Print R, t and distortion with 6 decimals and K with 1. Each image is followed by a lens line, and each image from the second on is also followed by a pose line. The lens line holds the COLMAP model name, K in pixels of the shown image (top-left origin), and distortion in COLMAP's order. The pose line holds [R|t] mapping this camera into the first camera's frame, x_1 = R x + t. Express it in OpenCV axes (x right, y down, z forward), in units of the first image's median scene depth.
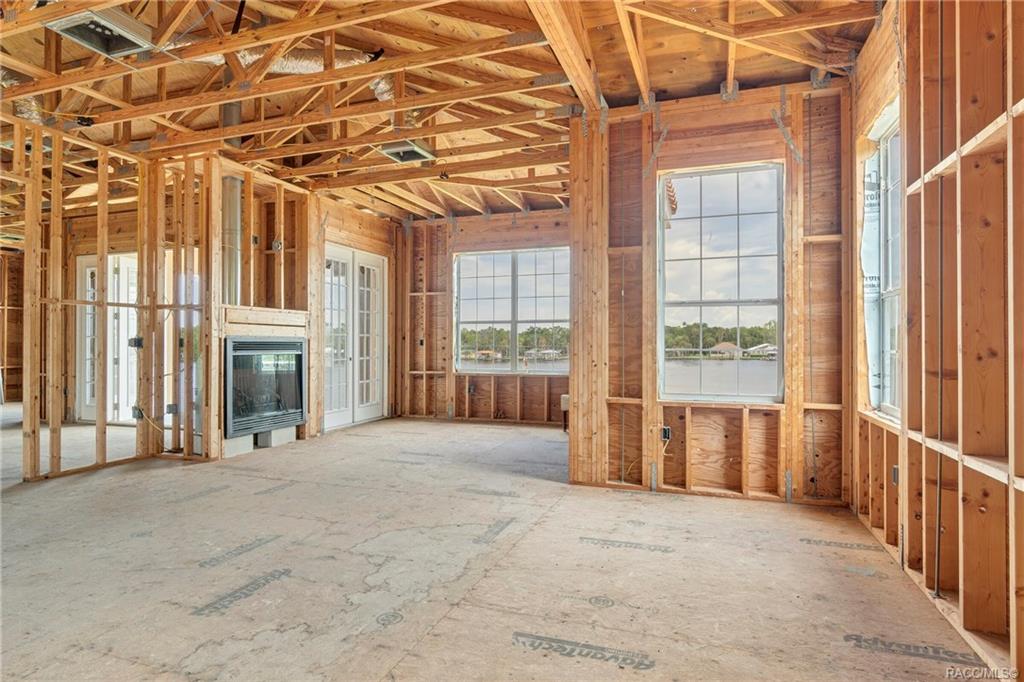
lens RADIAL K [[604.6, 0, 506.2], [0, 604.6, 341.9], [0, 0, 1]] dist [-0.006055, 0.002302]
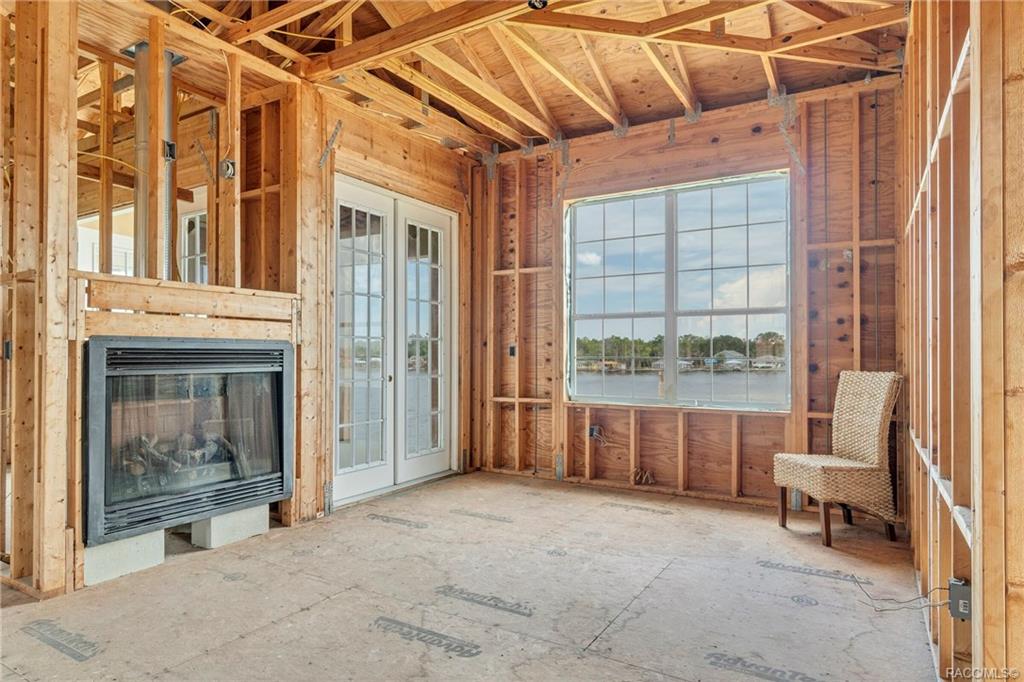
lens RADIAL K [[604.6, 0, 501.2], [0, 604.6, 350.9], [0, 0, 1]] dist [-0.006055, 0.002302]
pose [[0.978276, -0.001089, -0.207302, -0.028655], [0.000575, 0.999997, -0.002542, 0.002729], [0.207304, 0.002368, 0.978274, 0.471810]]
